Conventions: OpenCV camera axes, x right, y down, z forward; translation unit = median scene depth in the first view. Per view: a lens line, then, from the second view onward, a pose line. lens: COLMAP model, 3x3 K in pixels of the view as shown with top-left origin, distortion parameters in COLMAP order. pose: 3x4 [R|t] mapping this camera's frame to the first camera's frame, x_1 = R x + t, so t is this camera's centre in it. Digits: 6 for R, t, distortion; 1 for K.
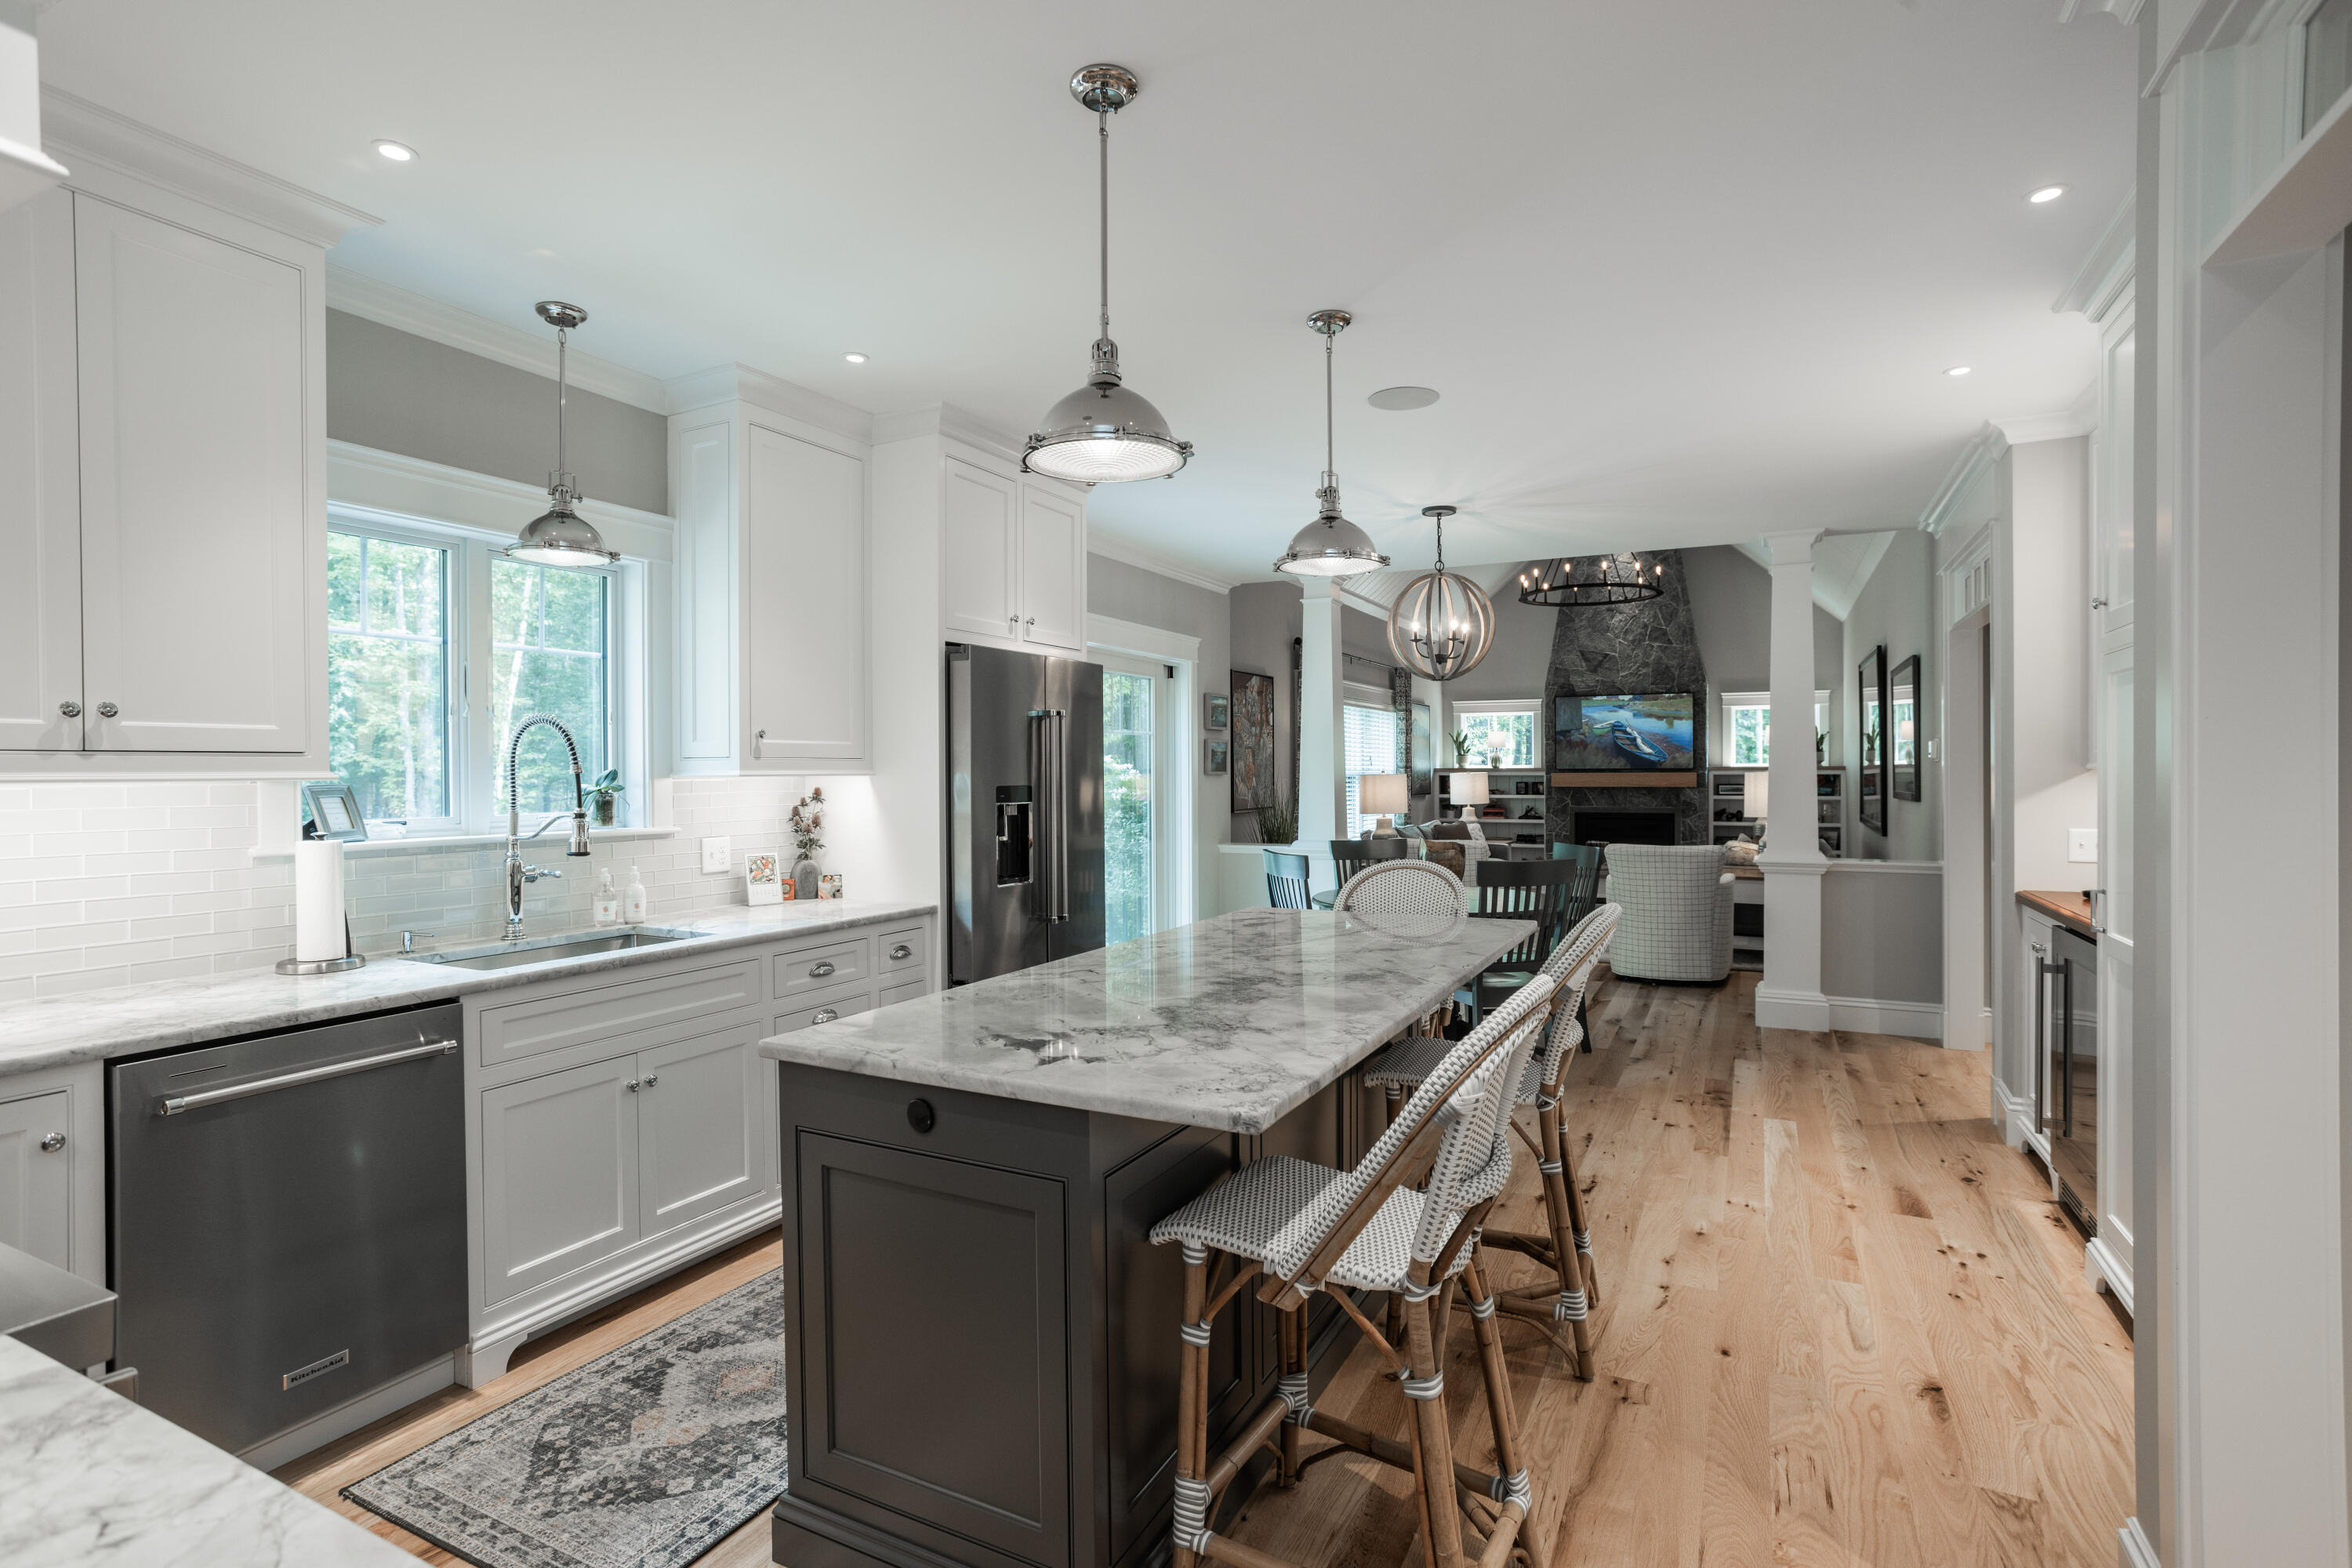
lens RADIAL K [[1114.0, 0, 1185.3], [0, 1114.0, 780.8], [0, 0, 1]] dist [-0.022445, 0.010369]
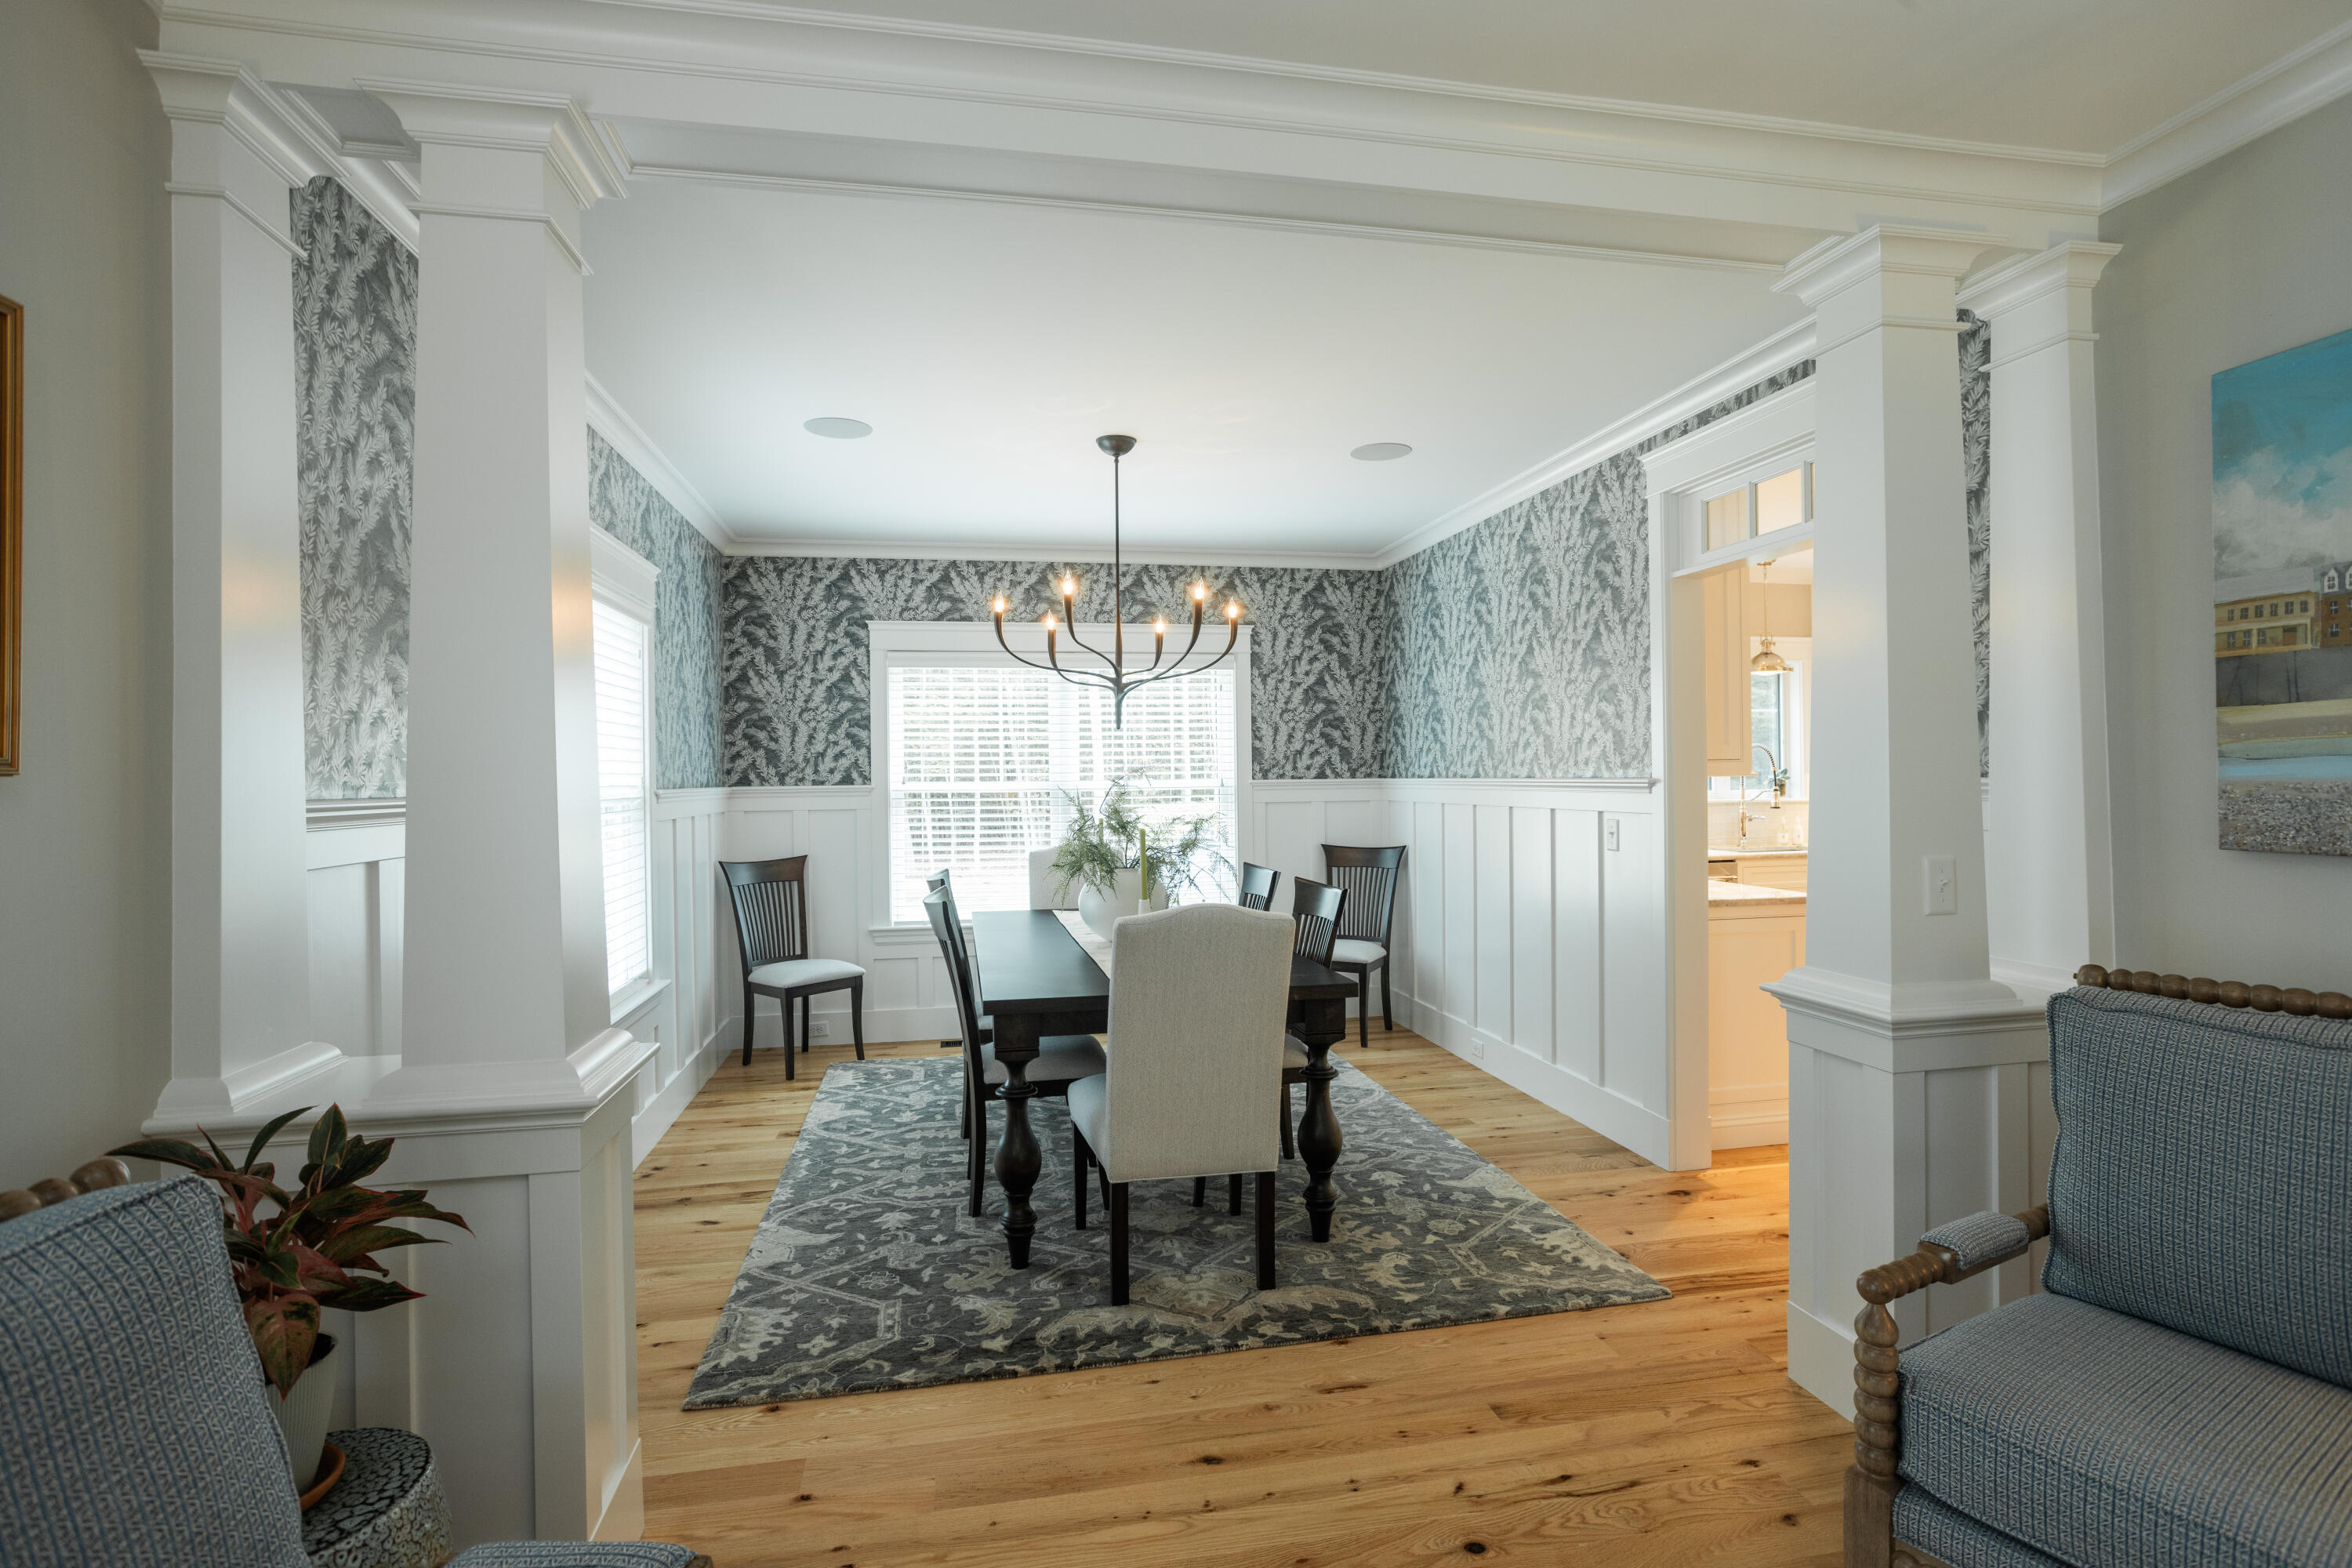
lens RADIAL K [[1114.0, 0, 1175.2], [0, 1114.0, 781.2], [0, 0, 1]] dist [-0.022445, 0.010369]
pose [[0.616659, 0.001451, -0.787229, 0.674095], [0.000790, 0.999997, 0.002462, 0.008511], [0.787230, -0.002140, 0.616656, -1.938294]]
